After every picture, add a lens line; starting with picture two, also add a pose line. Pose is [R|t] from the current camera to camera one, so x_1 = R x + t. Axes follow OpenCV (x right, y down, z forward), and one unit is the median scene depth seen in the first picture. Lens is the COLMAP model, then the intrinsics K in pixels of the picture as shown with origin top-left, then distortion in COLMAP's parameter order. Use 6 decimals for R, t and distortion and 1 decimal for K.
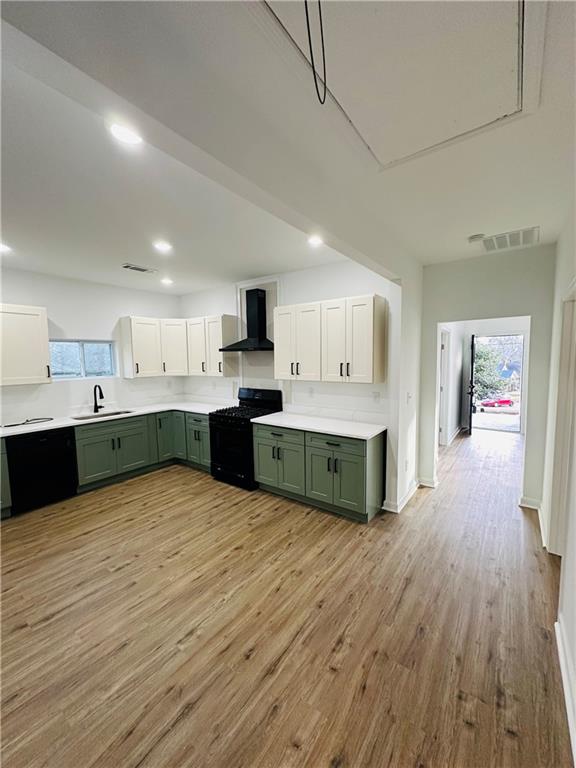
lens RADIAL K [[306.1, 0, 285.8], [0, 306.1, 385.1], [0, 0, 1]] dist [0.000310, 0.000185]
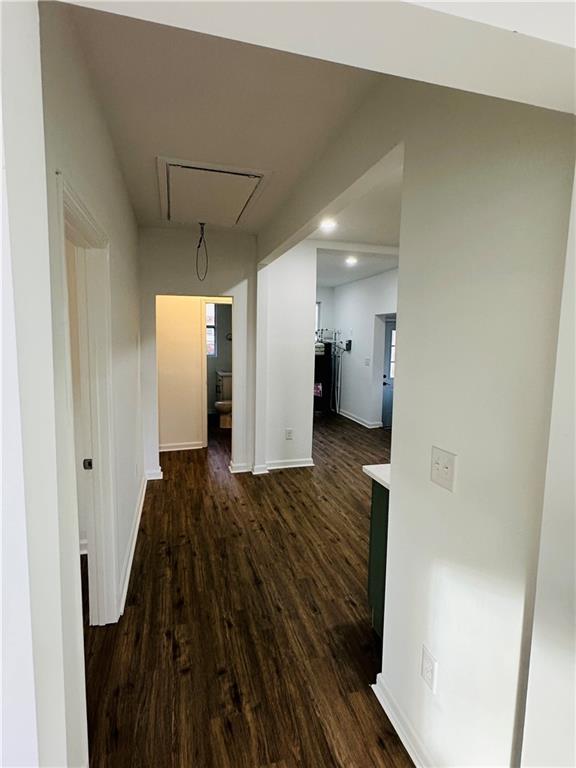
lens RADIAL K [[410.1, 0, 288.3], [0, 410.1, 381.1], [0, 0, 1]] dist [-0.007145, 0.002373]
pose [[-0.608469, 0.089239, -0.788544, 1.162888], [-0.080896, 0.981506, 0.173498, -0.147845], [0.789443, 0.169359, -0.589997, 1.573797]]
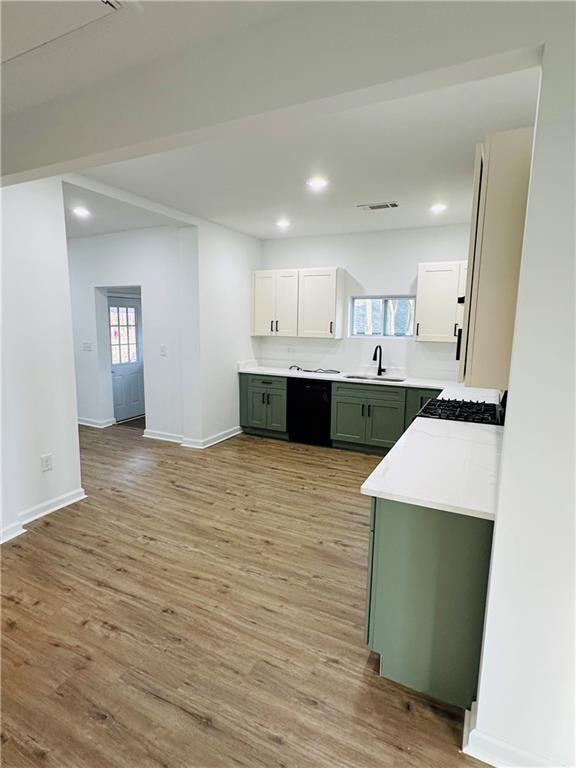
lens RADIAL K [[410.1, 0, 284.3], [0, 410.1, 383.6], [0, 0, 1]] dist [-0.007145, 0.002373]
pose [[0.172874, 0.166427, -0.970781, 0.967551], [-0.104632, 0.983147, 0.149914, -0.074105], [0.979371, 0.075658, 0.187374, 0.895398]]
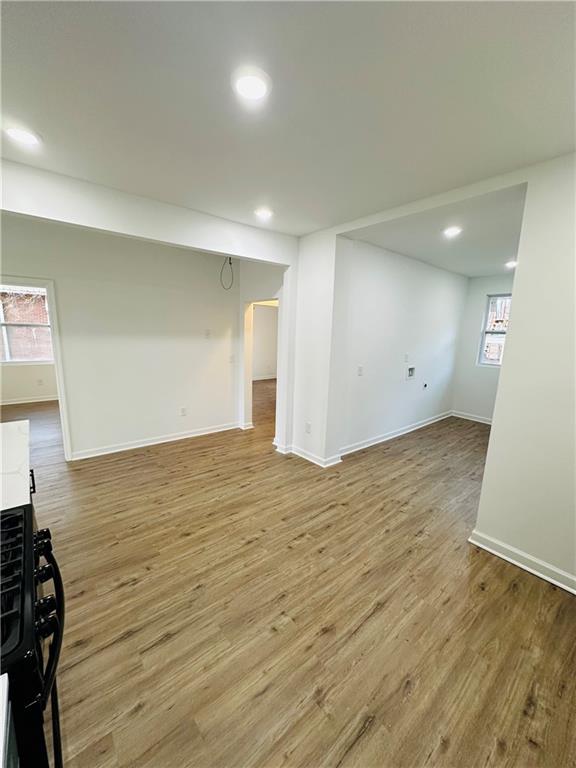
lens RADIAL K [[306.1, 0, 288.5], [0, 306.1, 384.1], [0, 0, 1]] dist [0.000310, 0.000185]
pose [[-0.972172, -0.051487, 0.228539, -0.722187], [0.008843, 0.966789, 0.255422, -0.160010], [-0.234100, 0.250336, -0.939430, 1.883120]]
